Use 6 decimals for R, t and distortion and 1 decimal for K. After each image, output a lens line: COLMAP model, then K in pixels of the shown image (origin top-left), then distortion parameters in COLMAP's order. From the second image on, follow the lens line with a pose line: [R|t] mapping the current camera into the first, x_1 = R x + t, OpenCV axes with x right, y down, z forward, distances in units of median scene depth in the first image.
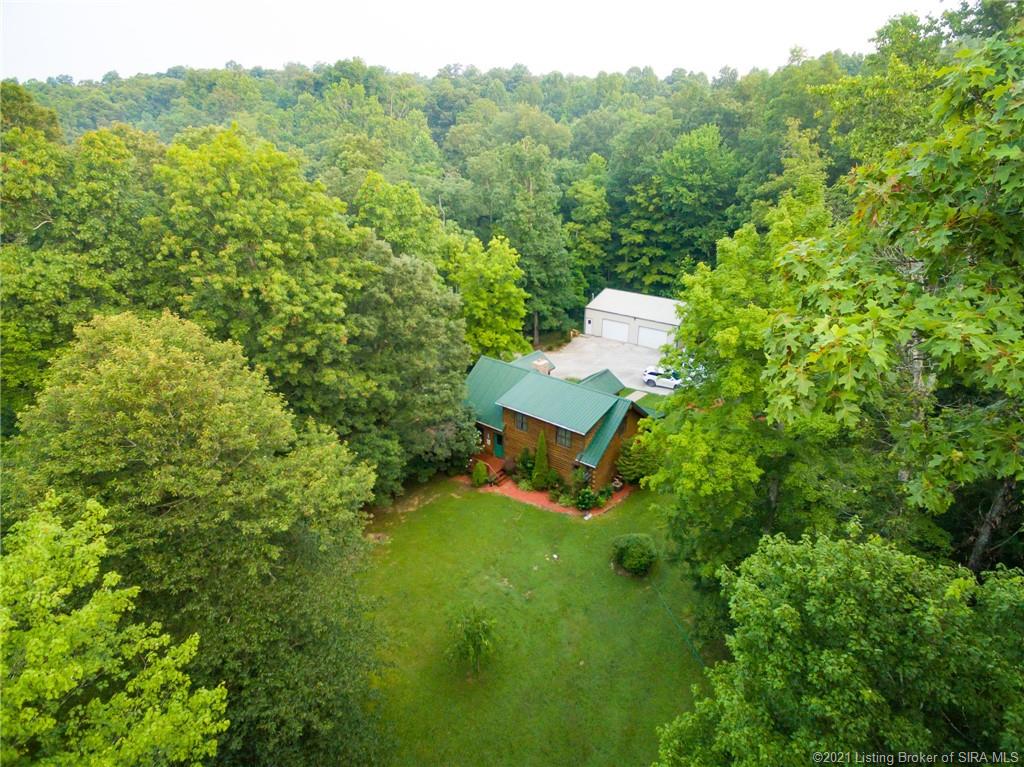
lens RADIAL K [[570.0, 0, 512.3], [0, 570.0, 387.1], [0, 0, 1]] dist [0.011287, -0.000954]
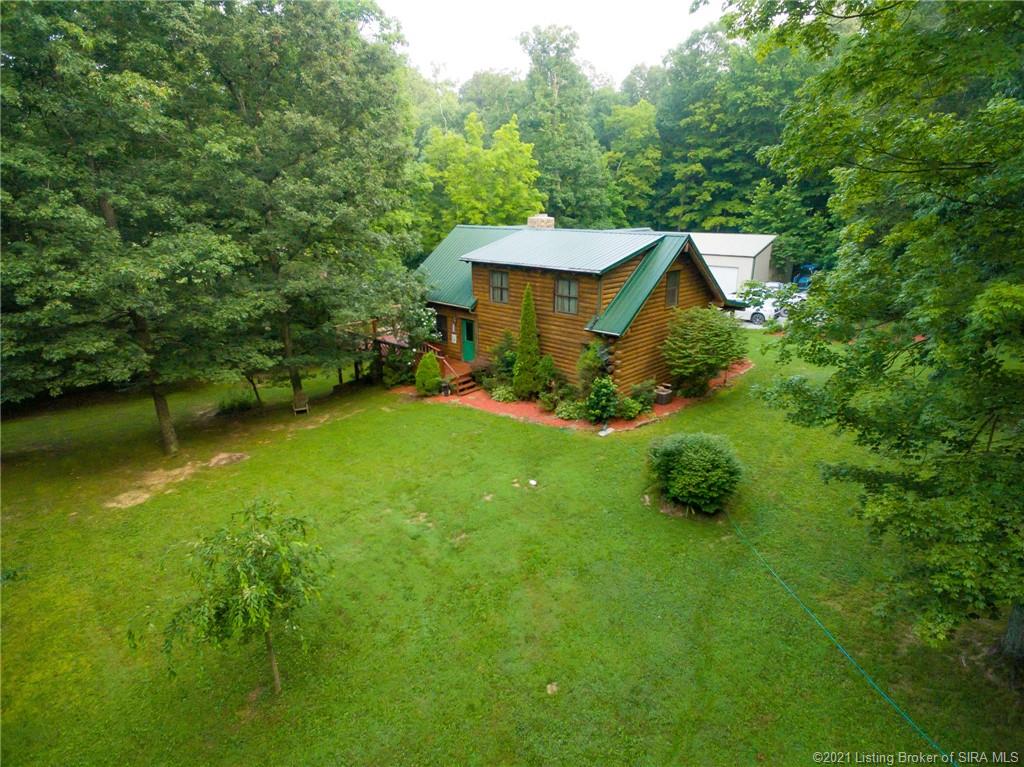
lens RADIAL K [[570.0, 0, 512.3], [0, 570.0, 387.1], [0, 0, 1]] dist [0.011287, -0.000954]
pose [[0.995512, 0.019554, -0.092591, 0.051408], [-0.028575, 0.994861, -0.097131, 0.132132], [0.090216, 0.099340, 0.990955, 0.248373]]
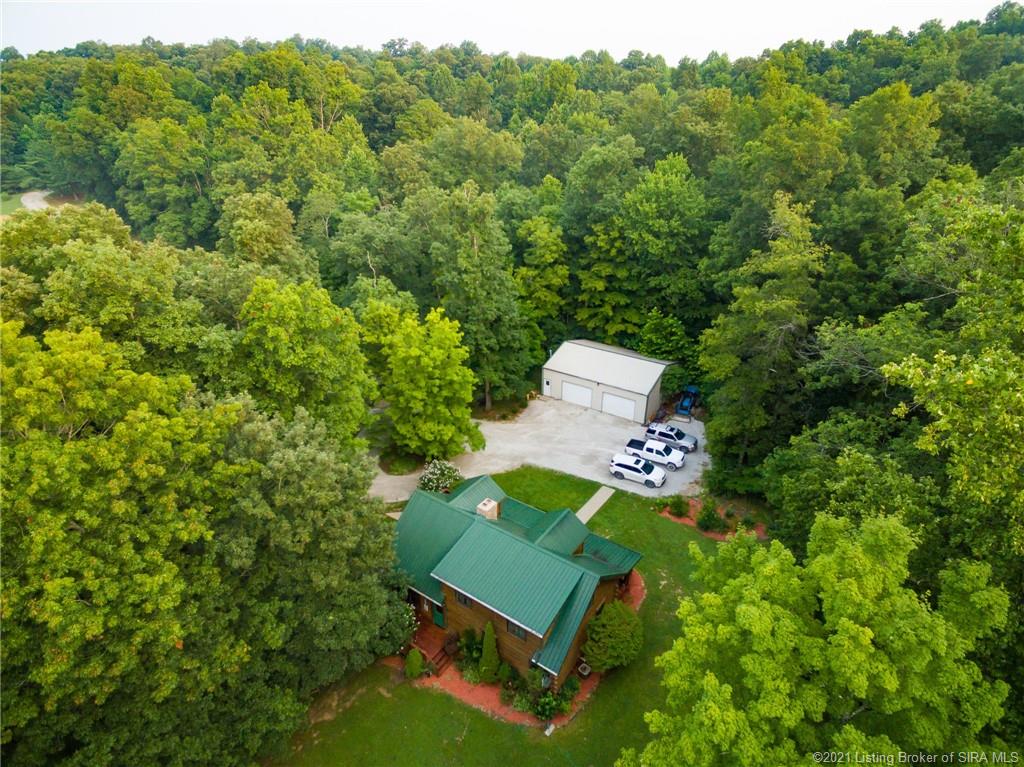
lens RADIAL K [[570.0, 0, 512.3], [0, 570.0, 387.1], [0, 0, 1]] dist [0.011287, -0.000954]
pose [[0.997436, -0.032980, 0.063509, 0.025132], [0.029968, 0.998407, 0.047813, -0.160768], [-0.064985, -0.045787, 0.996835, 0.124629]]
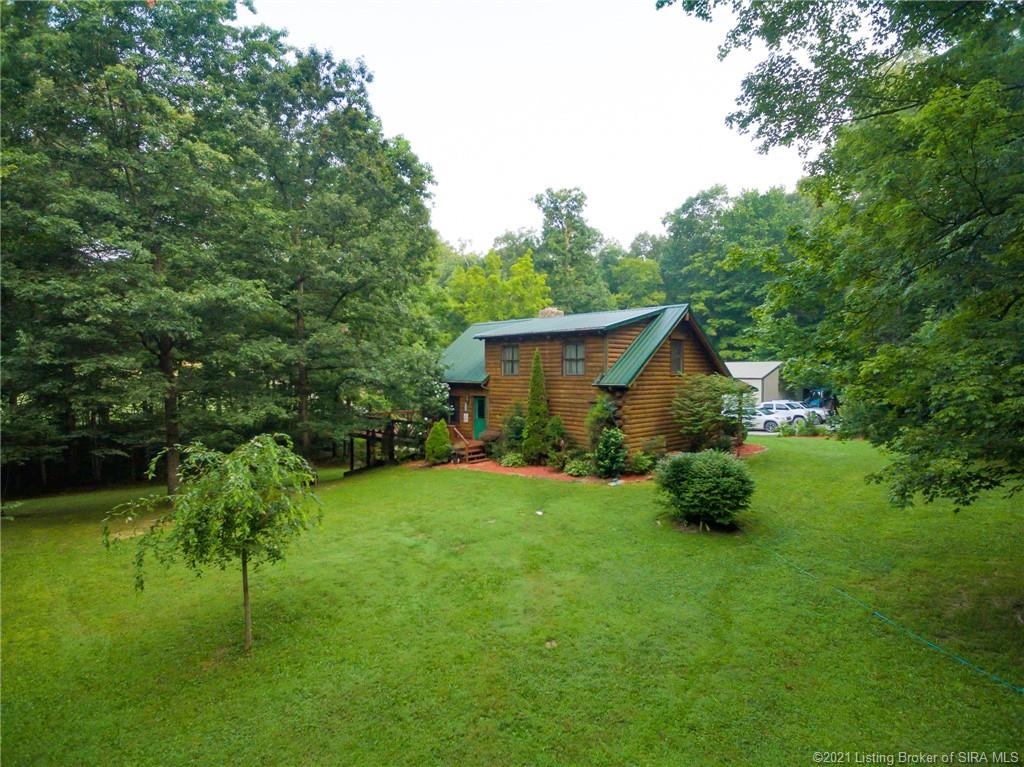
lens RADIAL K [[570.0, 0, 512.3], [0, 570.0, 387.1], [0, 0, 1]] dist [0.011287, -0.000954]
pose [[0.991979, -0.000904, -0.126400, 0.057341], [-0.046912, 0.925926, -0.374780, 0.191082], [0.117376, 0.377703, 0.918457, 0.259579]]
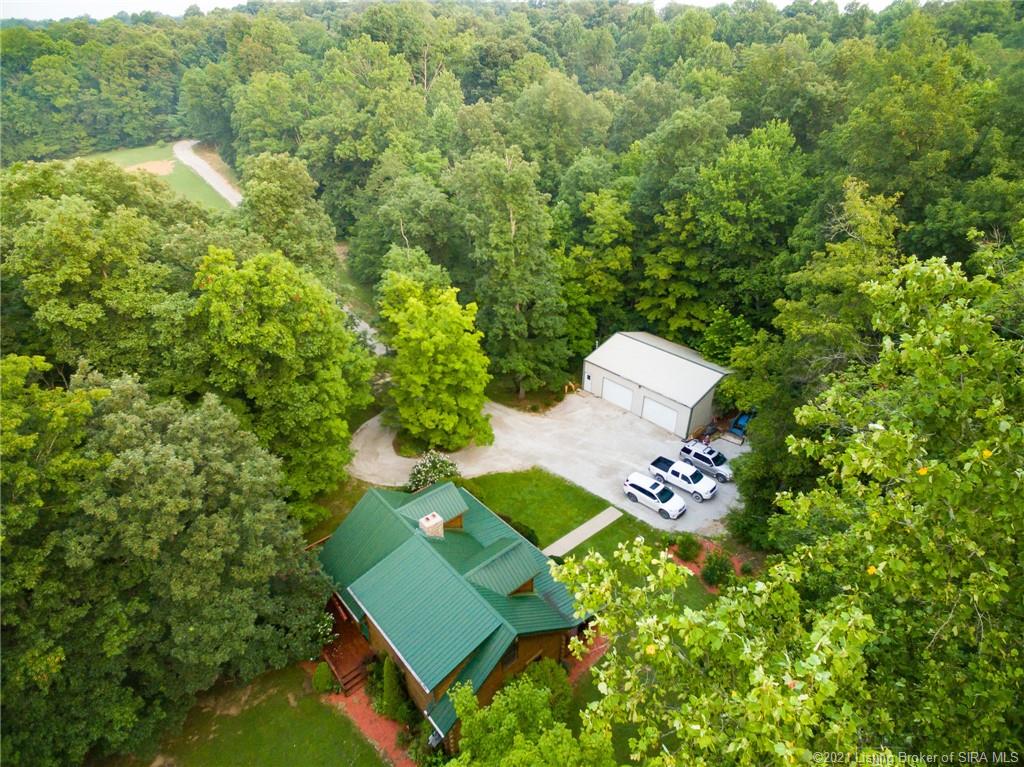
lens RADIAL K [[570.0, 0, 512.3], [0, 570.0, 387.1], [0, 0, 1]] dist [0.011287, -0.000954]
pose [[0.985246, 0.086824, -0.147486, 0.157564], [-0.070456, 0.991117, 0.112798, -0.194271], [0.155969, -0.100743, 0.982611, 0.203710]]
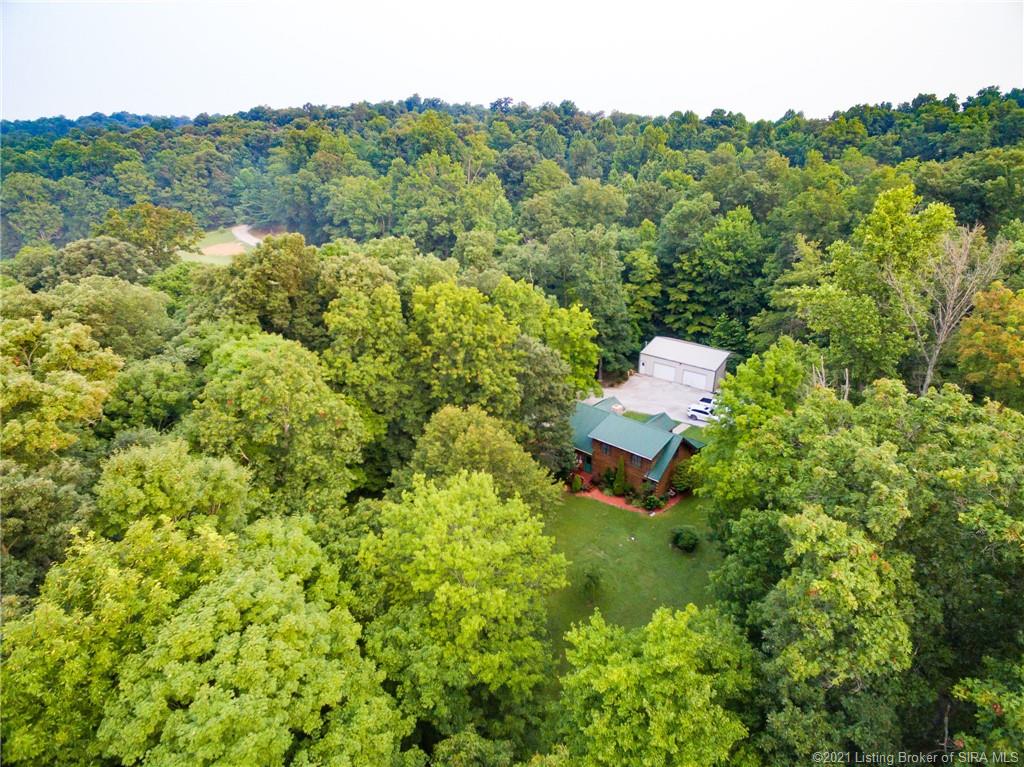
lens RADIAL K [[570.0, 0, 512.3], [0, 570.0, 387.1], [0, 0, 1]] dist [0.011287, -0.000954]
pose [[0.998284, 0.016986, -0.056035, -0.086623], [-0.017709, 0.999766, -0.012429, -0.045385], [0.055811, 0.013400, 0.998351, -0.288776]]
